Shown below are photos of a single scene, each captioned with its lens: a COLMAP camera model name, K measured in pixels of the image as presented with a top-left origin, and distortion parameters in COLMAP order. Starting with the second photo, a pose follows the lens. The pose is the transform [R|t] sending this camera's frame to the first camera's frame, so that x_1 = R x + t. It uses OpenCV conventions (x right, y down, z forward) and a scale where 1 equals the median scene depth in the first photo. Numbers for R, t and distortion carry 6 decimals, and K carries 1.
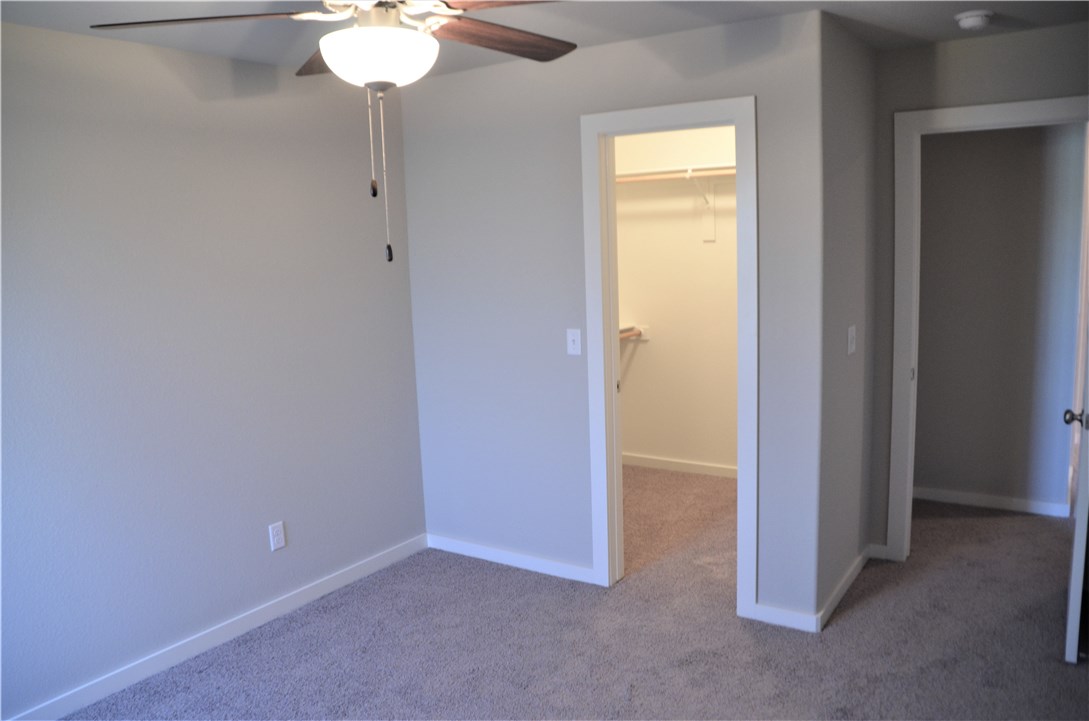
lens RADIAL K [[848.9, 0, 541.9], [0, 848.9, 363.1], [0, 0, 1]] dist [-0.164353, 0.102001]
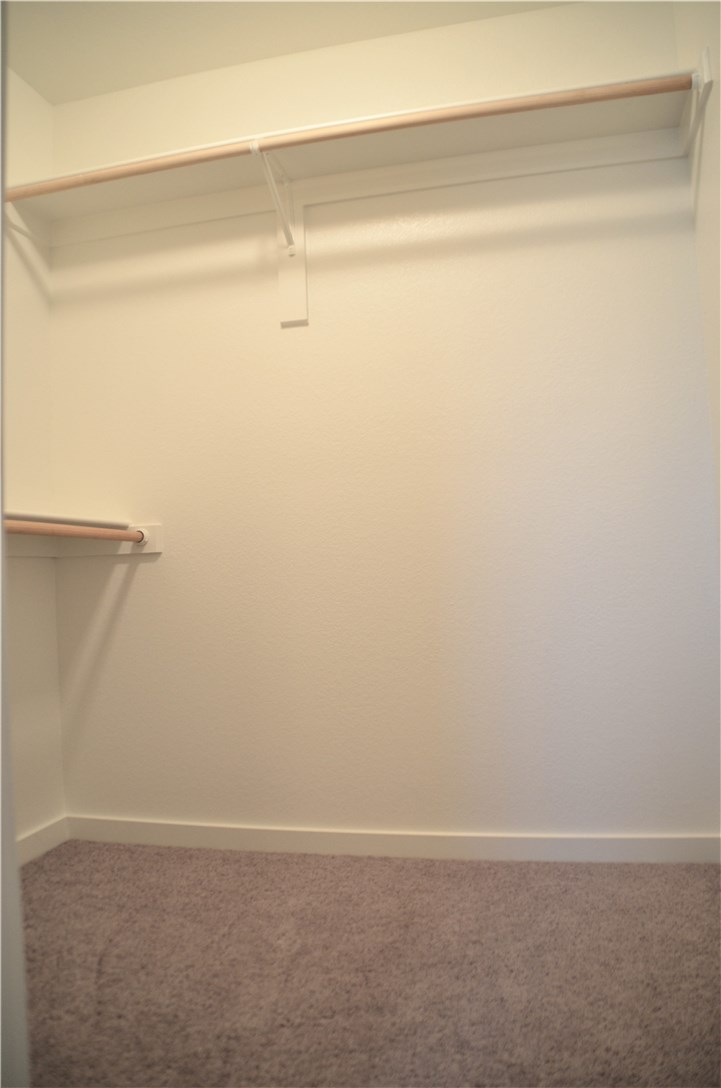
lens RADIAL K [[848.1, 0, 358.9], [0, 848.1, 540.0], [0, 0, 1]] dist [-0.164353, 0.102001]
pose [[0.936805, 0.012686, 0.349622, 0.073076], [0.056868, 0.980530, -0.187957, 0.058287], [-0.345199, 0.195961, 0.917844, 0.588367]]
